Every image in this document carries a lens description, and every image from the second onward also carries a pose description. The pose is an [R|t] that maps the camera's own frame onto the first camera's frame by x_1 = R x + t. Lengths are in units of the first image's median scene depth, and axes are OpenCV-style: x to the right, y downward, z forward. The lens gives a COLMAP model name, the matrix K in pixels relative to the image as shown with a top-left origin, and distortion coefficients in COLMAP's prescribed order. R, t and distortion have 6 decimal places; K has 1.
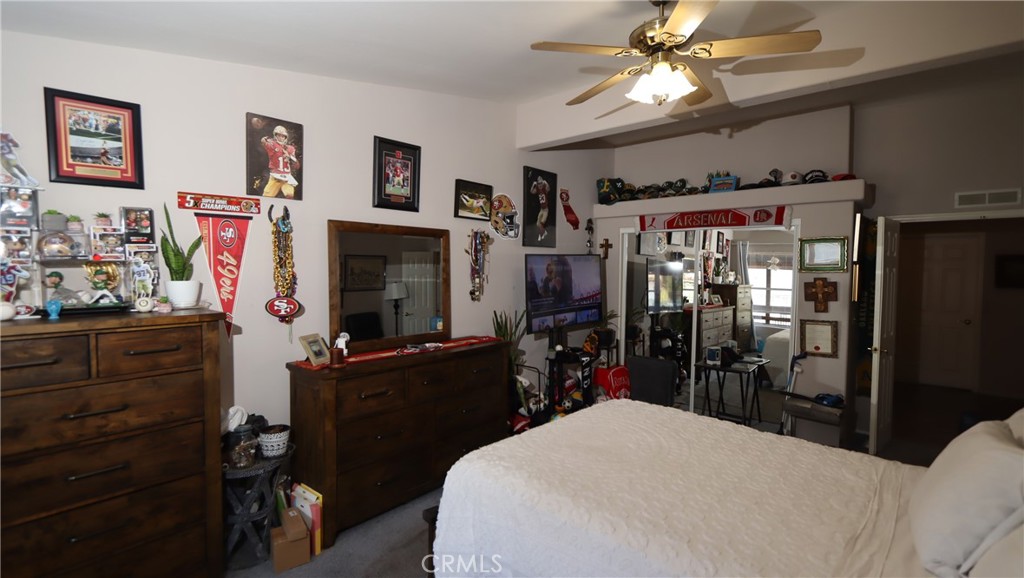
lens RADIAL K [[448.5, 0, 511.1], [0, 448.5, 275.2], [0, 0, 1]] dist [-0.000319, -0.000095]
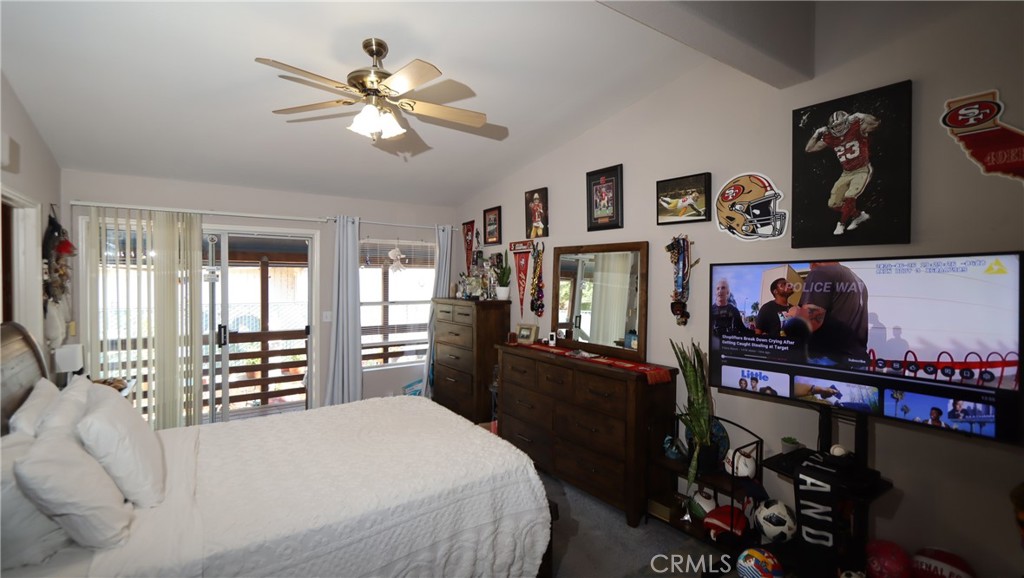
lens RADIAL K [[467.4, 0, 512.0], [0, 467.4, 289.0], [0, 0, 1]] dist [-0.000163, -0.000032]
pose [[-0.211847, -0.000432, -0.977303, 0.894627], [-0.050805, 0.998653, 0.010572, -0.001280], [0.975981, 0.051892, -0.211583, 1.002542]]
